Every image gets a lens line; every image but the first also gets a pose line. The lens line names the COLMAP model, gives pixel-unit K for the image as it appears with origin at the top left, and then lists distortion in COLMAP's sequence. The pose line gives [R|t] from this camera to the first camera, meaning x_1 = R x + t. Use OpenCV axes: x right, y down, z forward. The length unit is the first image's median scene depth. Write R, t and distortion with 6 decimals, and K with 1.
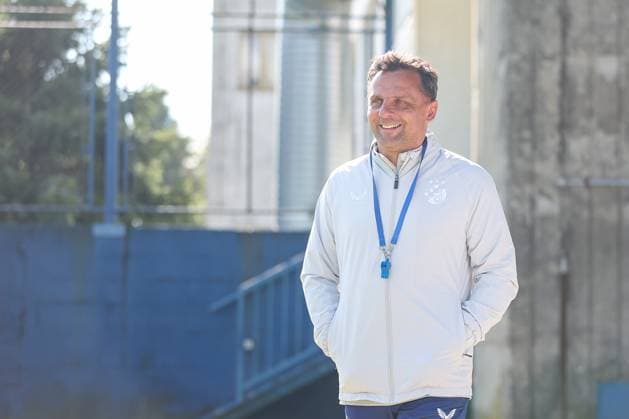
lens RADIAL K [[2969.2, 0, 314.5], [0, 2969.2, 209.5], [0, 0, 1]] dist [-0.016363, -1.392226]
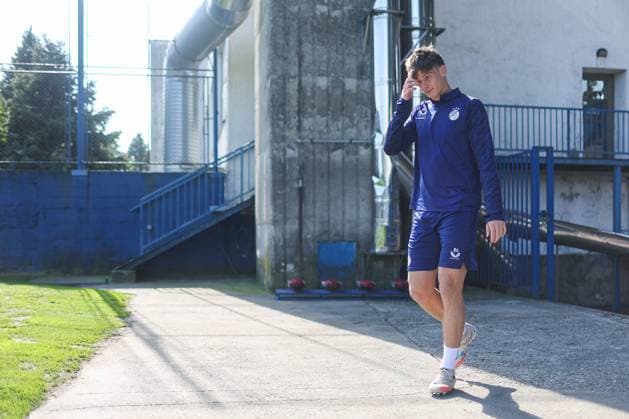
lens RADIAL K [[2969.2, 0, 314.5], [0, 2969.2, 209.5], [0, 0, 1]] dist [-0.016363, -1.392226]
pose [[0.995652, -0.011026, 0.092501, -0.089104], [0.005659, 0.998296, 0.058082, -0.078149], [-0.092983, -0.057306, 0.994017, -0.959017]]
